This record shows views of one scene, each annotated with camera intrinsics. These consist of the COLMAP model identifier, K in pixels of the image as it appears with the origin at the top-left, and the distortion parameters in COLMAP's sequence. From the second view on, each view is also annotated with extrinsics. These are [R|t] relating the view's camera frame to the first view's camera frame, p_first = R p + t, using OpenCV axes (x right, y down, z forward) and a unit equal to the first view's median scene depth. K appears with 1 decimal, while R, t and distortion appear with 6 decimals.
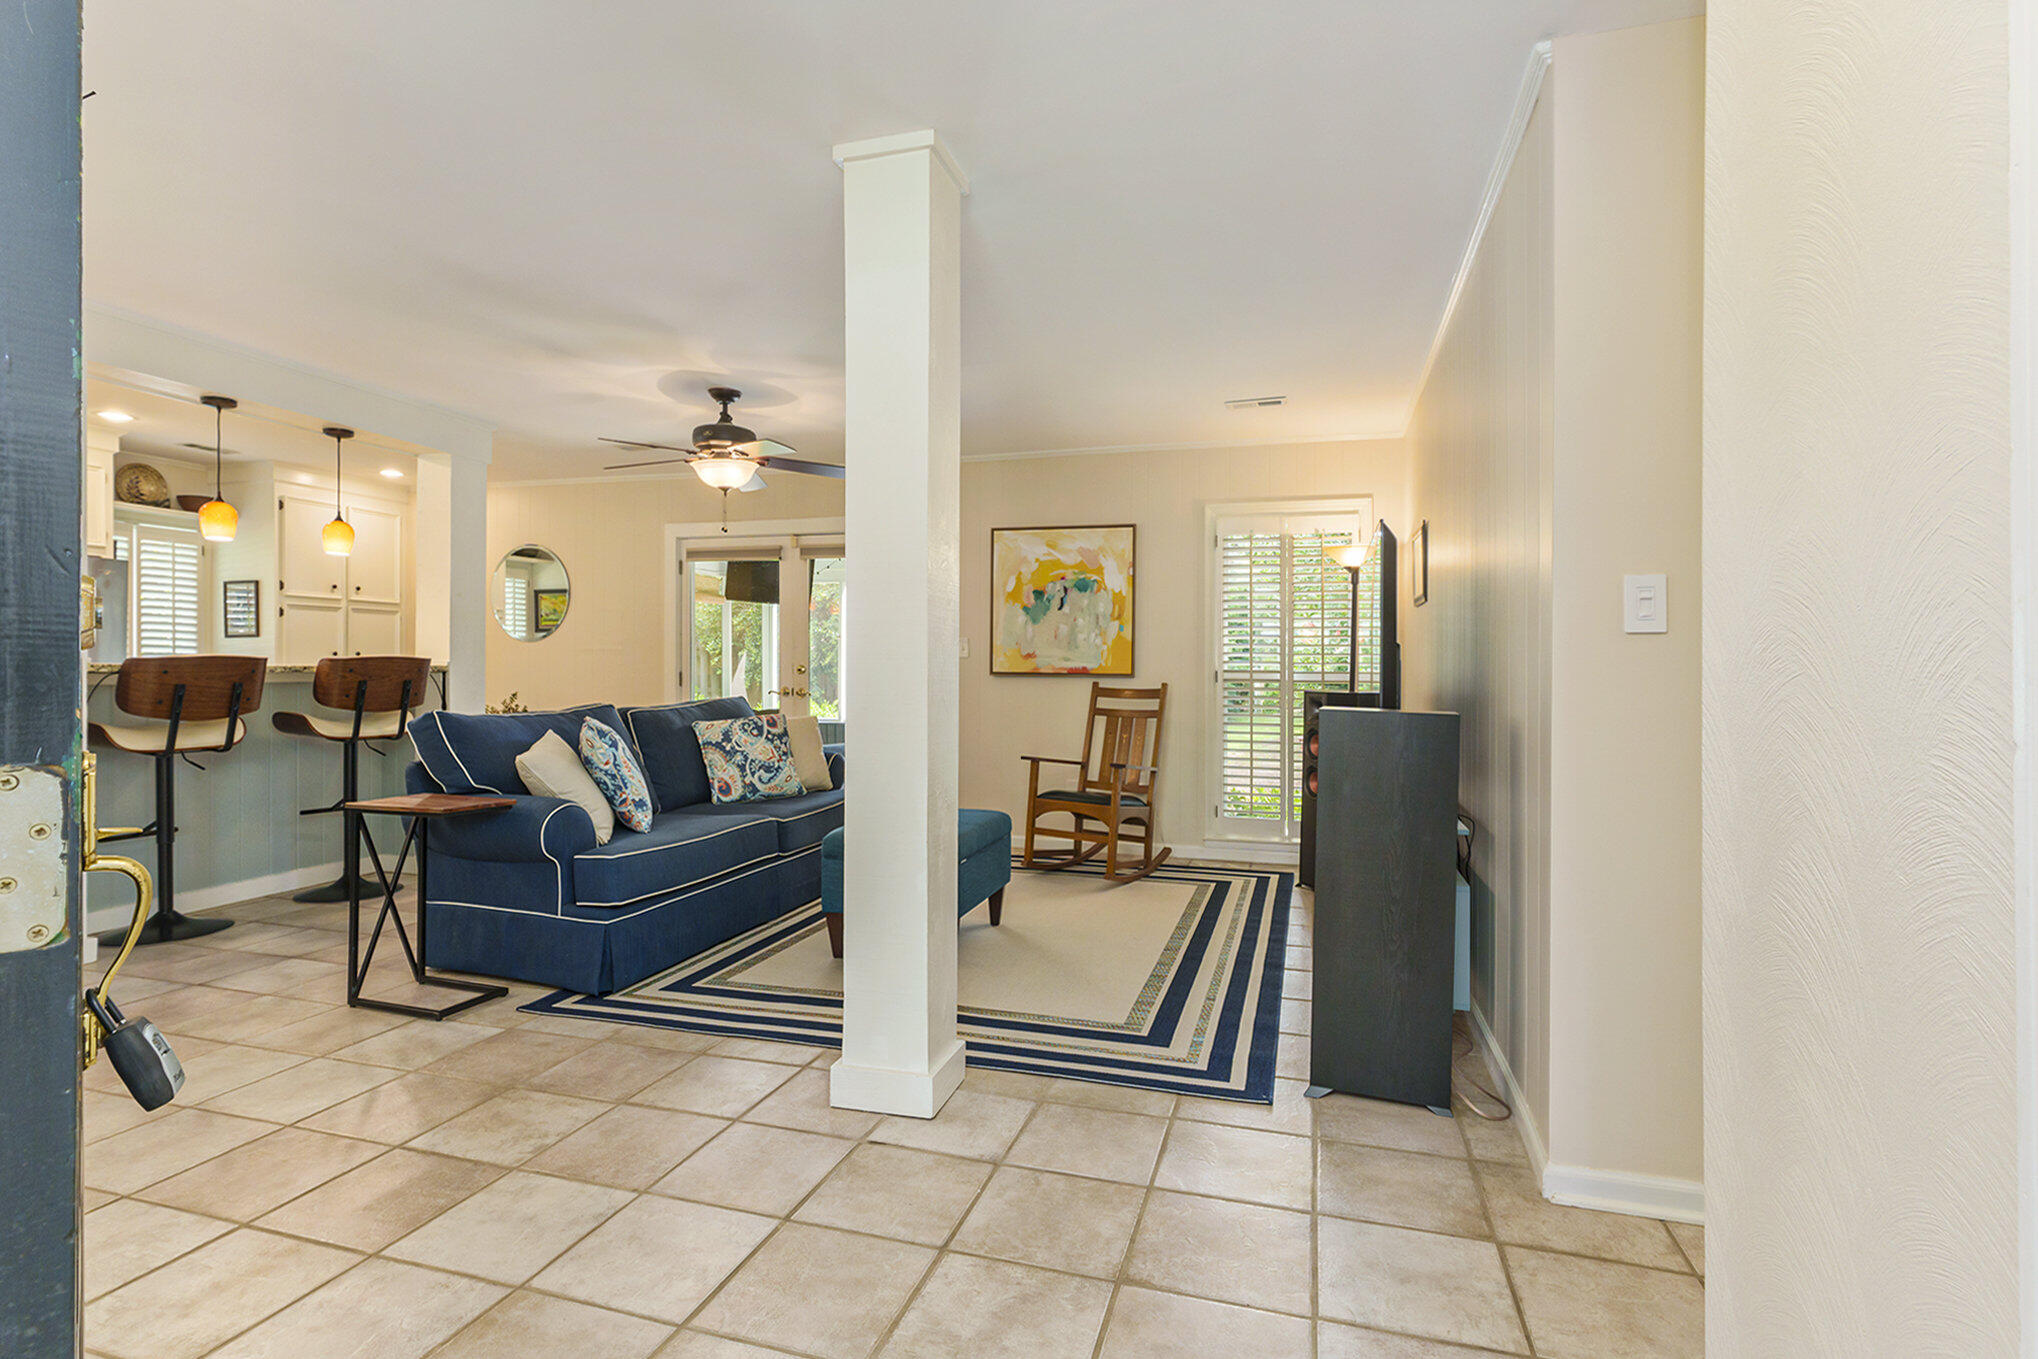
lens RADIAL K [[981.2, 0, 1024.1], [0, 981.2, 675.2], [0, 0, 1]] dist [0.005302, -0.000642]
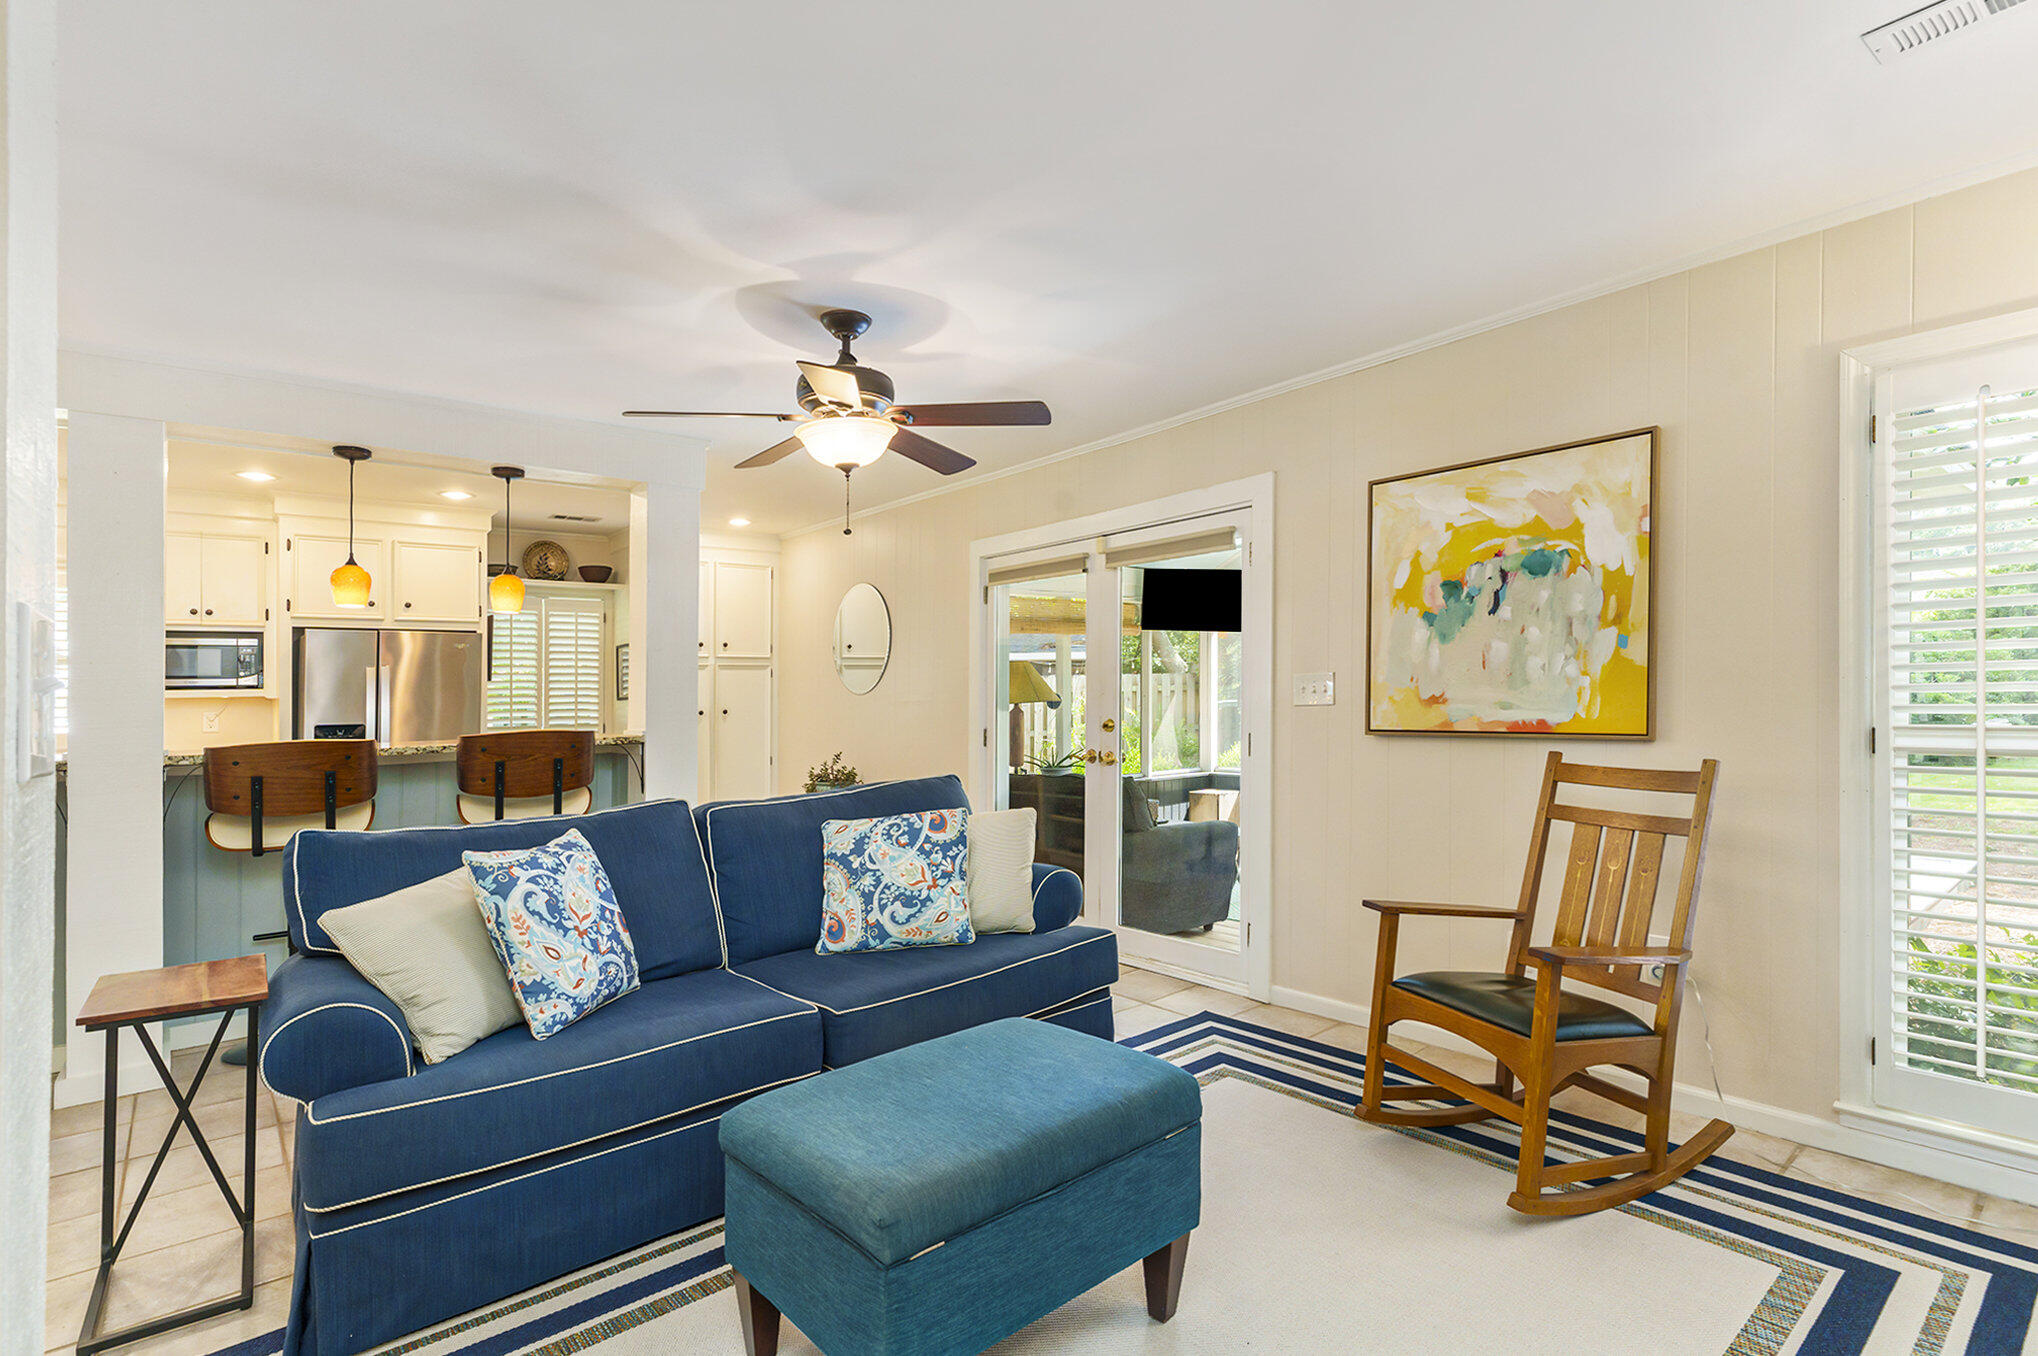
lens RADIAL K [[981.2, 0, 1008.6], [0, 981.2, 729.1], [0, 0, 1]] dist [0.005302, -0.000642]
pose [[0.828558, -0.008560, -0.559838, 0.130426], [0.024766, 0.999465, 0.021372, -0.024108], [0.559356, -0.031573, 0.828326, 0.449906]]
